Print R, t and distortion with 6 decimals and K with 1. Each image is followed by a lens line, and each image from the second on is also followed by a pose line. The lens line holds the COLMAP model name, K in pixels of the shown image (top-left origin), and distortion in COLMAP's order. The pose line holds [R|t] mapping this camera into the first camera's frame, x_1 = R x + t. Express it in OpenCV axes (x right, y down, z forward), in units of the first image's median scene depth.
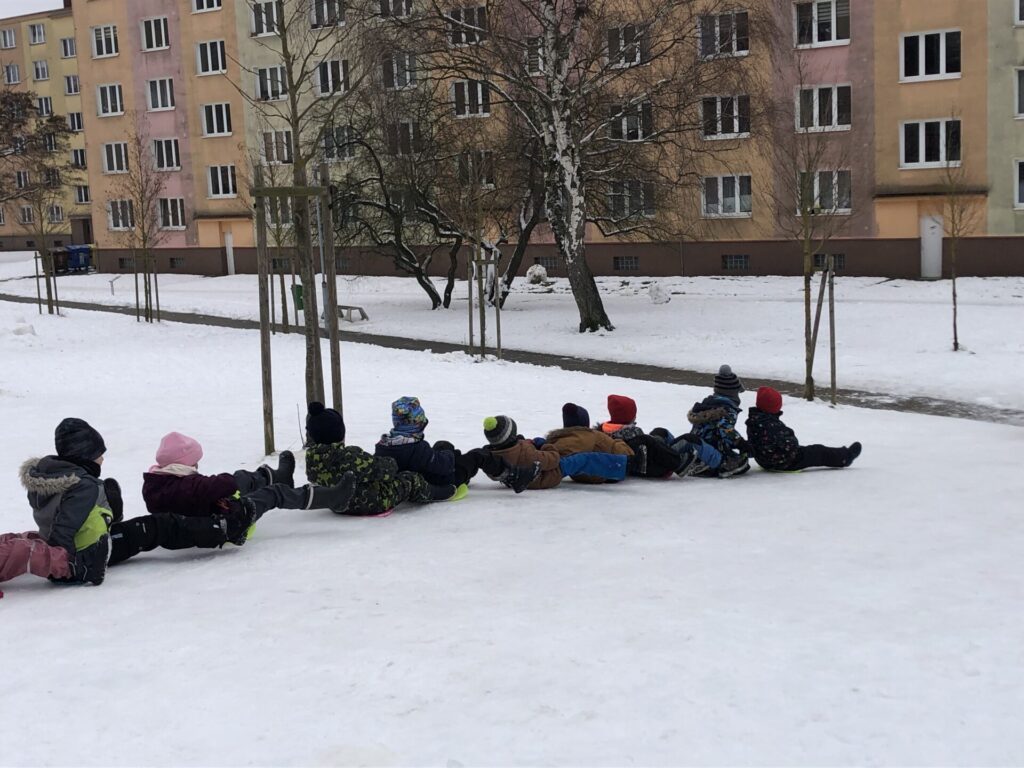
lens RADIAL K [[1396.6, 0, 489.4], [0, 1396.6, 381.2], [0, 0, 1]] dist [0.277524, -1.142055]
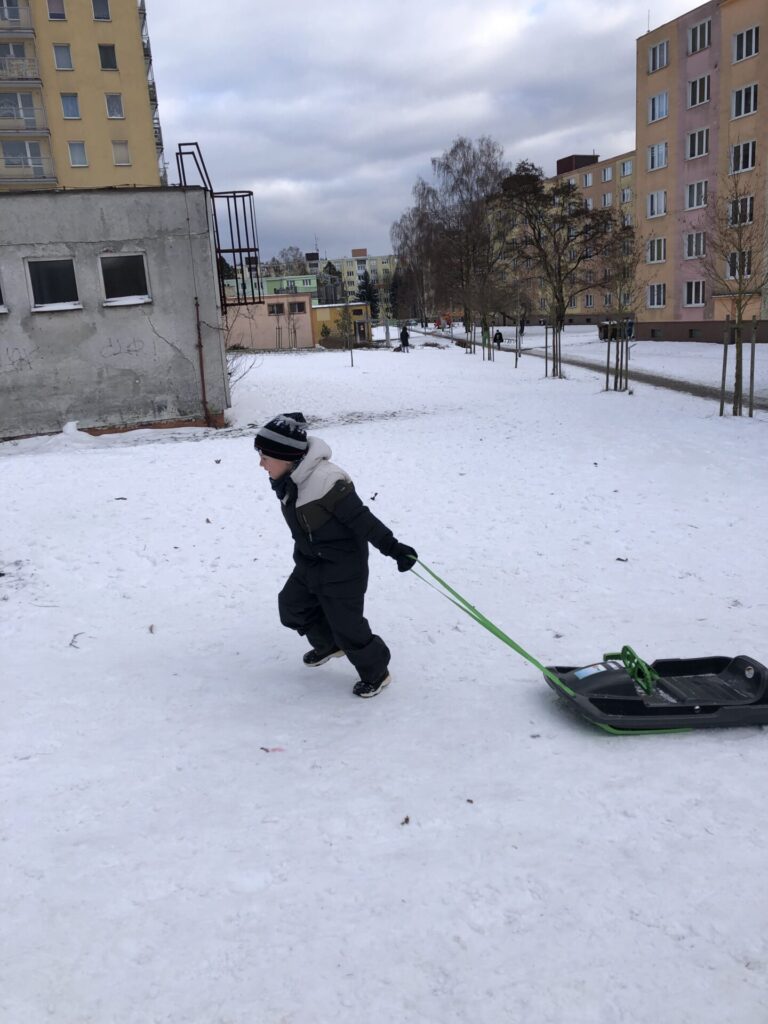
lens RADIAL K [[852.8, 0, 361.8], [0, 852.8, 496.4], [0, 0, 1]] dist [0.008372, -0.000568]
pose [[0.813745, 0.122475, -0.568171, -0.015041], [-0.062416, 0.990308, 0.124078, -0.017111], [0.577860, -0.065505, 0.813503, 0.212508]]
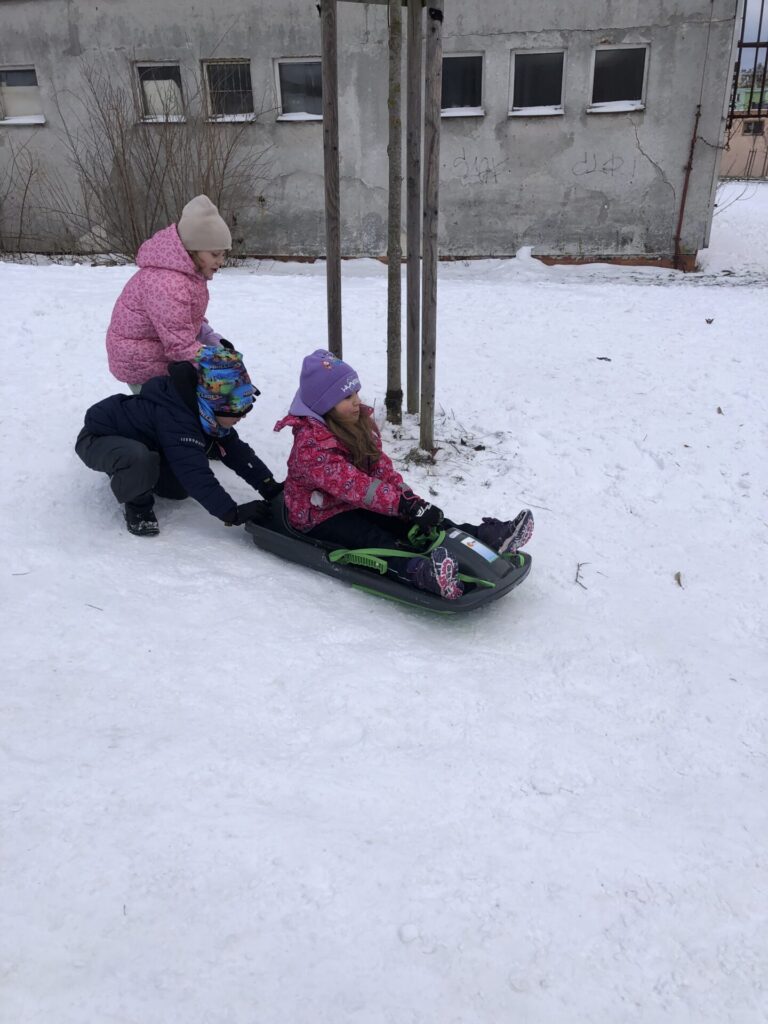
lens RADIAL K [[847.5, 0, 384.0], [0, 847.5, 512.0], [0, 0, 1]] dist [0.042212, -0.018876]
pose [[0.465239, 0.395318, -0.792008, -0.034498], [-0.145426, 0.916714, 0.372137, -0.016774], [0.873158, -0.057953, 0.483981, 0.218122]]
